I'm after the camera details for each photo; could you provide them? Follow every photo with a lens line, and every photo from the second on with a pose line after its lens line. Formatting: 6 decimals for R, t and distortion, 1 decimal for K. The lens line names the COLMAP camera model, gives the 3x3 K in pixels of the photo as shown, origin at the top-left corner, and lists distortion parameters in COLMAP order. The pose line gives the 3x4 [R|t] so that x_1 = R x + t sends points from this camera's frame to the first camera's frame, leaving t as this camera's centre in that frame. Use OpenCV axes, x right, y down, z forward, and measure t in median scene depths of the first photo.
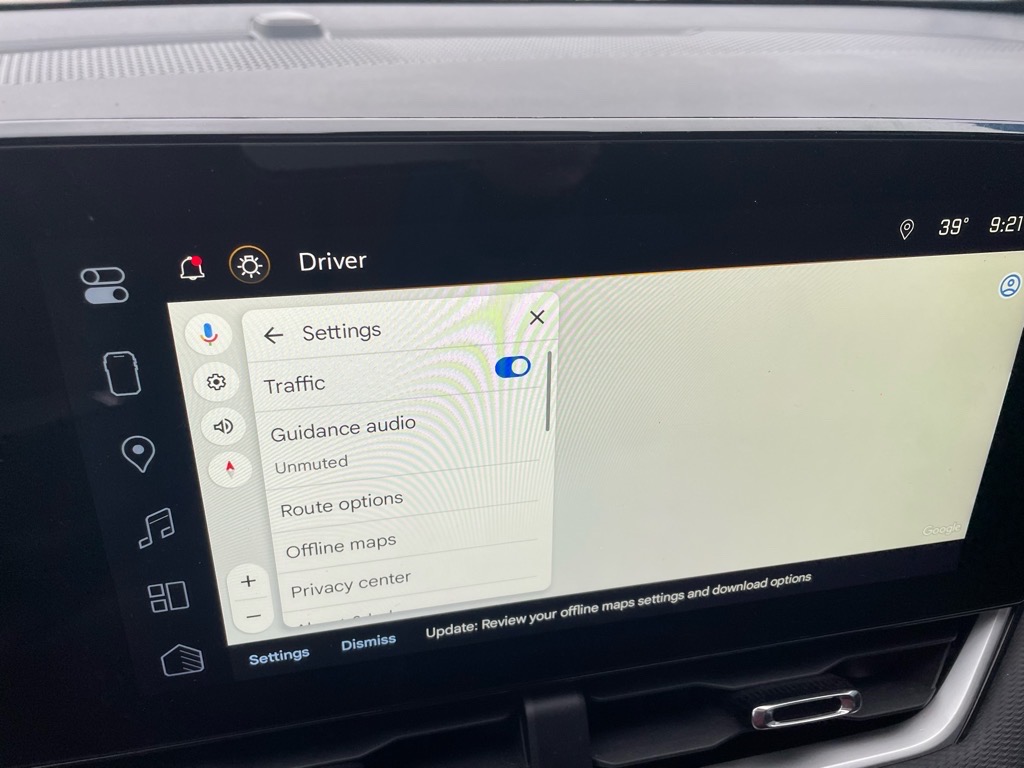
lens RADIAL K [[781.4, 0, 507.7], [0, 781.4, 388.3], [0, 0, 1]] dist [0.060846, -0.107538]
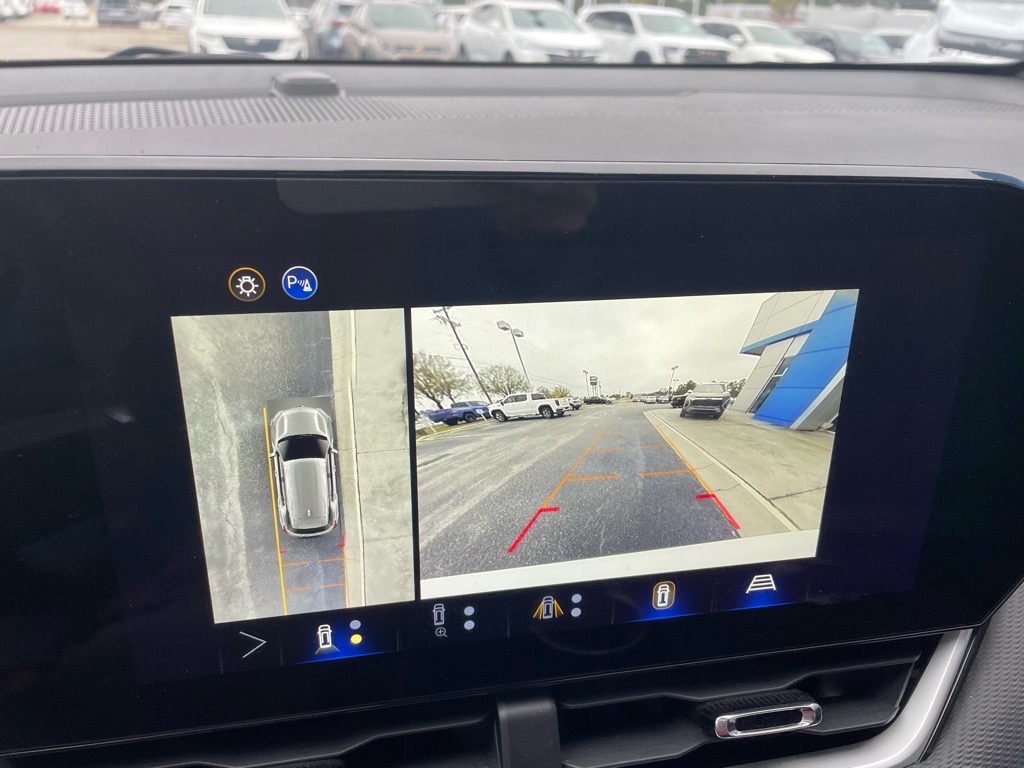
lens RADIAL K [[781.4, 0, 513.4], [0, 781.4, 386.4], [0, 0, 1]] dist [0.060846, -0.107538]
pose [[0.999787, 0.012478, -0.016411, 0.056796], [-0.013591, 0.997483, -0.069589, 0.047000], [0.015501, 0.069797, 0.997441, -0.084697]]
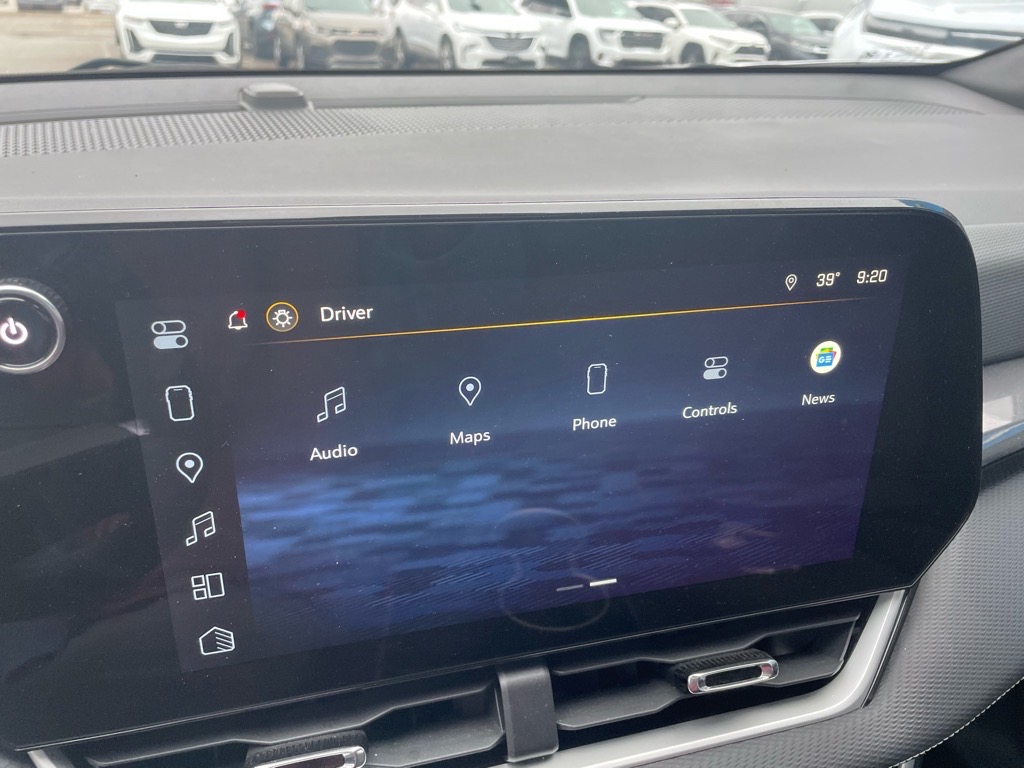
lens RADIAL K [[781.4, 0, 508.0], [0, 781.4, 386.4], [0, 0, 1]] dist [0.060846, -0.107538]
pose [[0.998798, -0.015667, 0.046437, -0.014742], [0.017949, 0.998630, -0.049160, 0.020158], [-0.045603, 0.049934, 0.997711, -0.224224]]
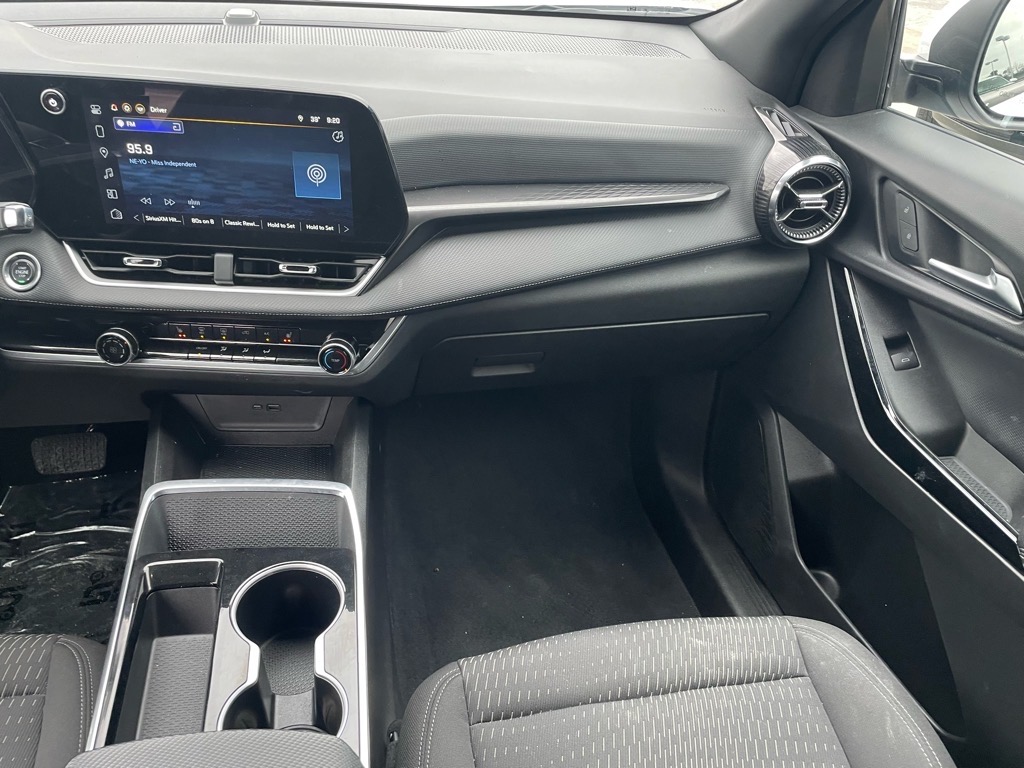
lens RADIAL K [[781.4, 0, 517.2], [0, 781.4, 383.6], [0, 0, 1]] dist [0.060846, -0.107538]
pose [[0.976457, 0.148268, -0.156677, 2.040228], [-0.134696, 0.986417, 0.094013, 0.489461], [0.168488, -0.070696, 0.983165, -2.305727]]
